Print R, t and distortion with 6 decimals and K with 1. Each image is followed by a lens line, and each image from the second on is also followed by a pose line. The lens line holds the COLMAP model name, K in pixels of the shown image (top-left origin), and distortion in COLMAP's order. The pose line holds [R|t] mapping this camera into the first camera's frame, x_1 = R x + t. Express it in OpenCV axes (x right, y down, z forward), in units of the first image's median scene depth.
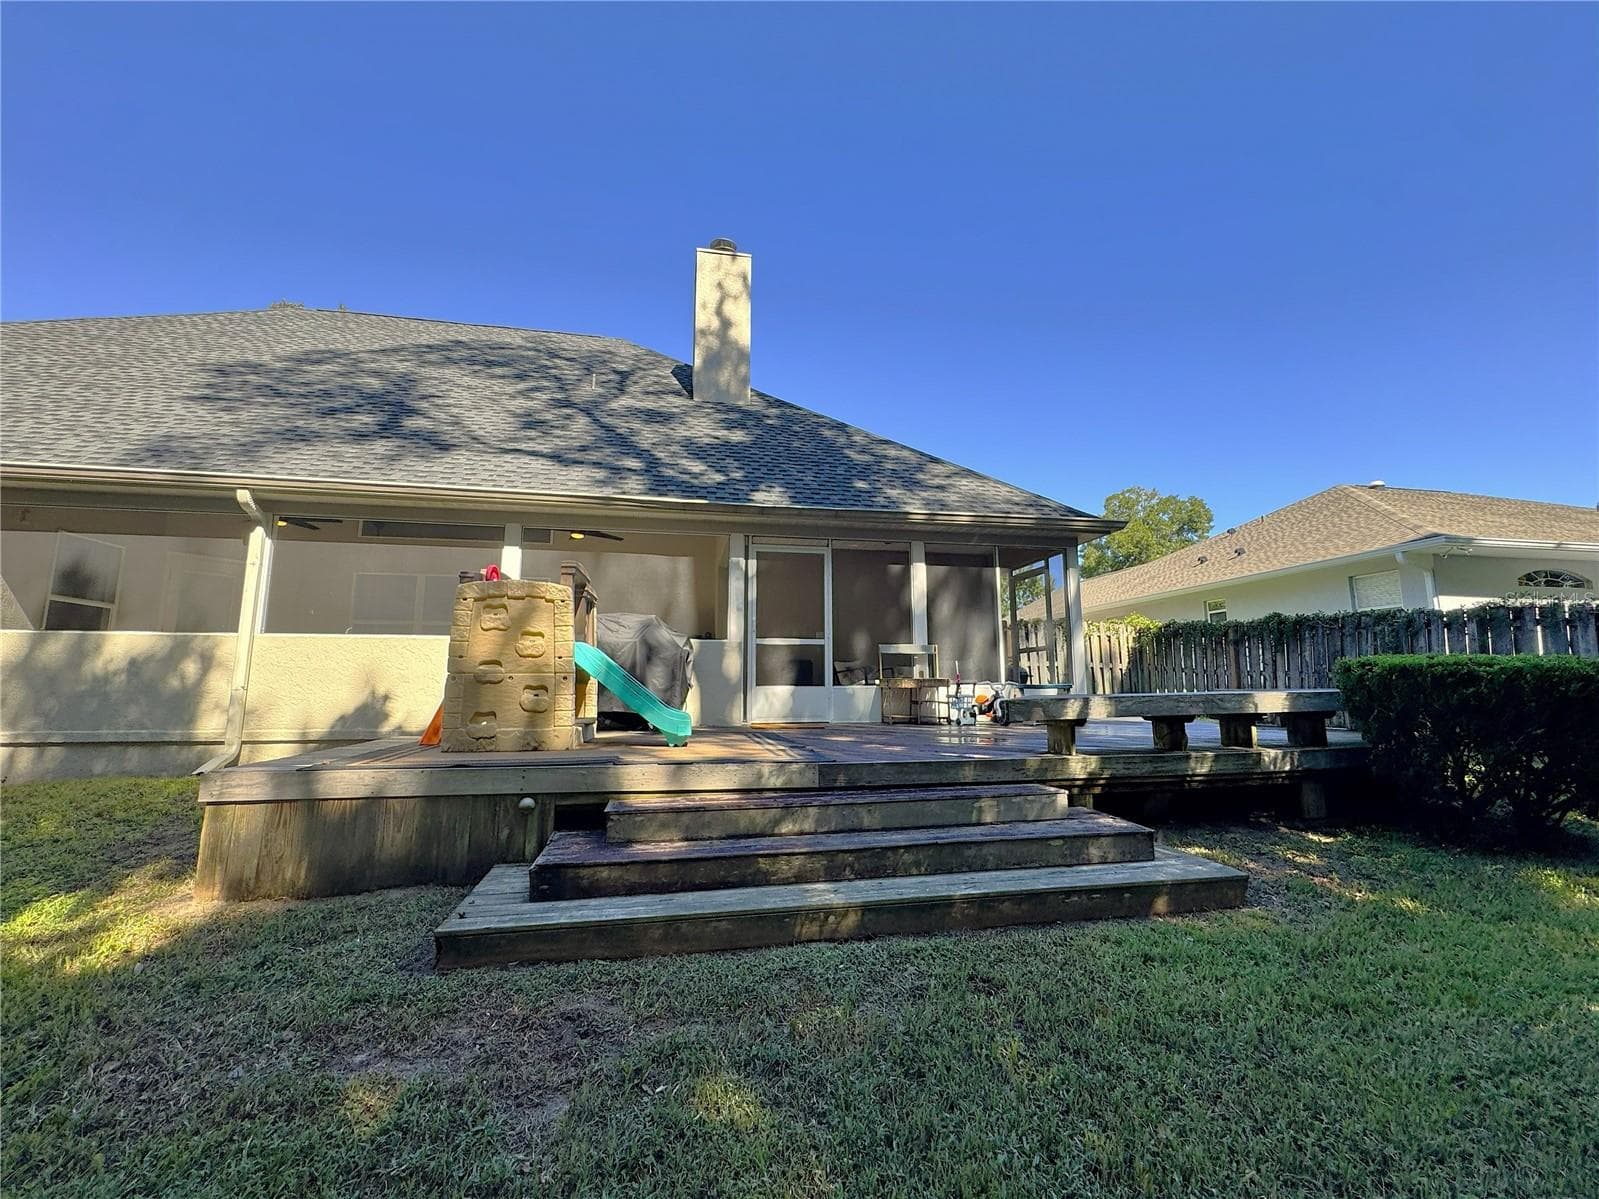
lens RADIAL K [[650.5, 0, 799.5], [0, 650.5, 599.5], [0, 0, 1]] dist [-0.001653, -0.000268]
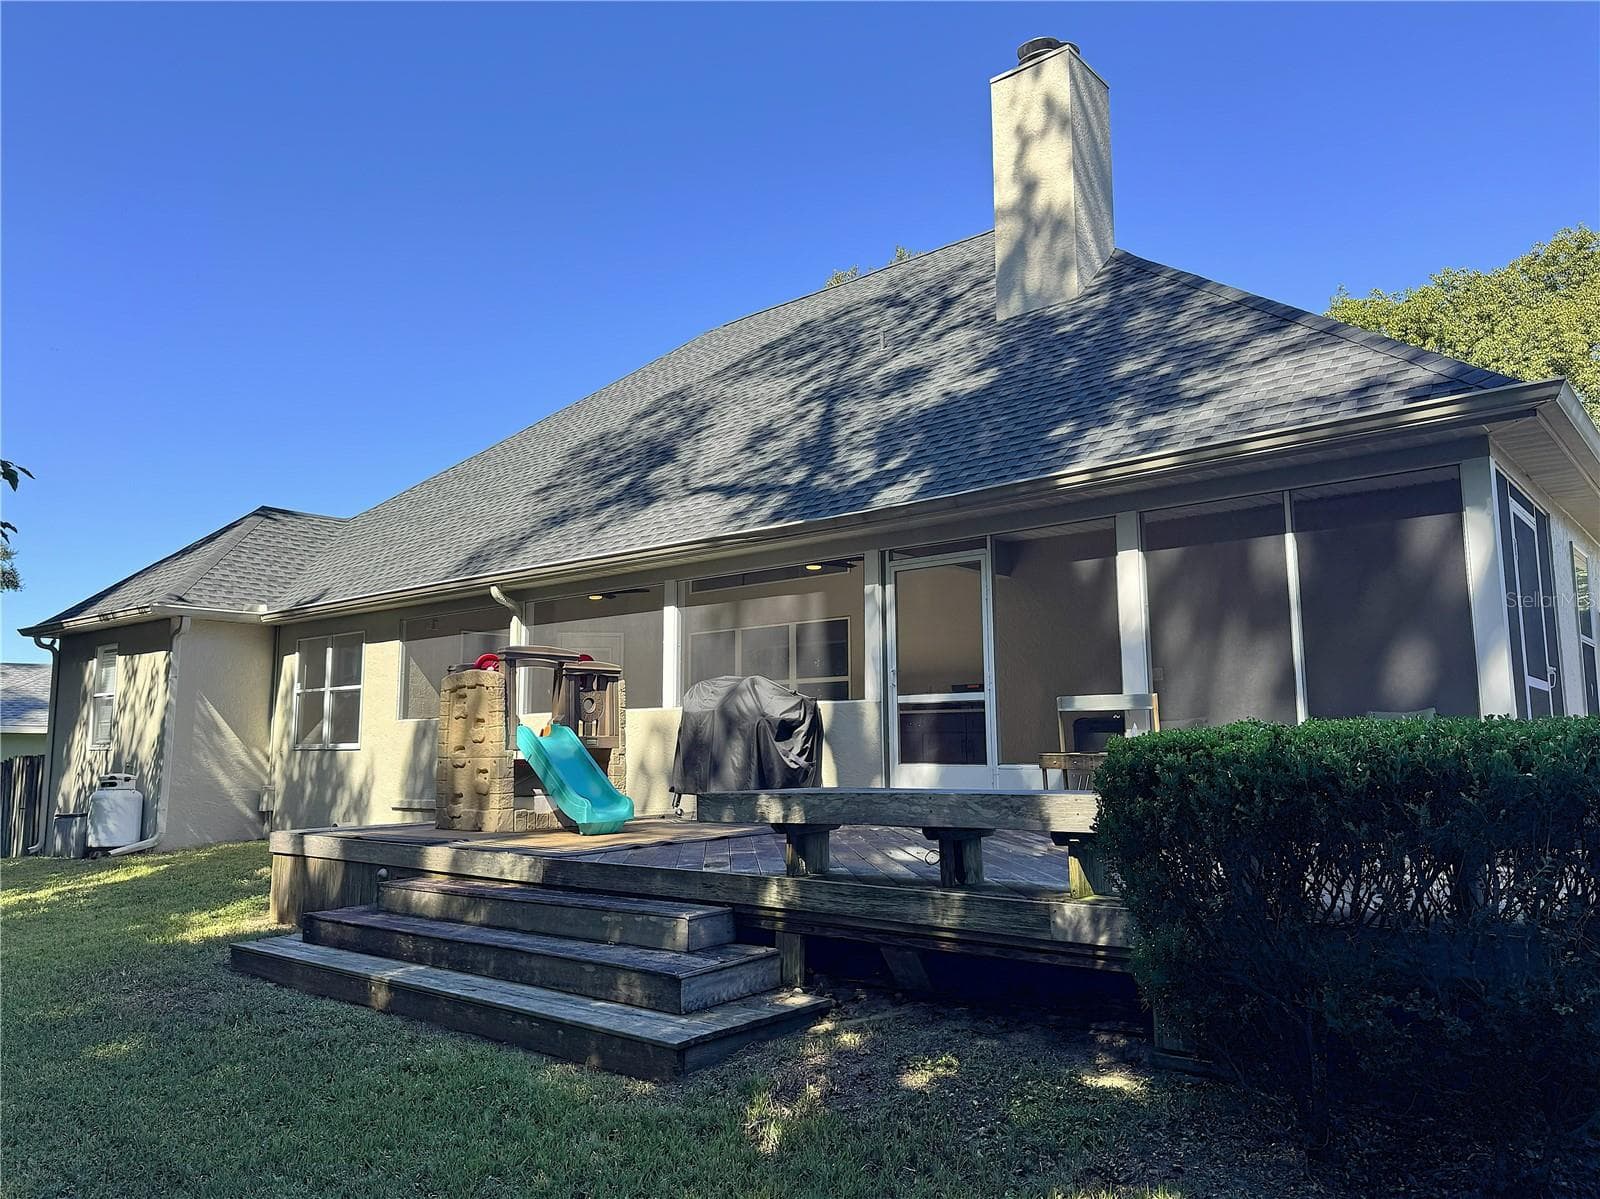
lens RADIAL K [[1136.9, 0, 790.2], [0, 1136.9, 593.8], [0, 0, 1]] dist [0.082431, -0.101809]
pose [[0.616684, -0.108266, -0.779730, 0.823726], [0.112513, 0.992450, -0.048816, -0.002734], [0.779129, -0.057625, 0.624209, 0.141136]]
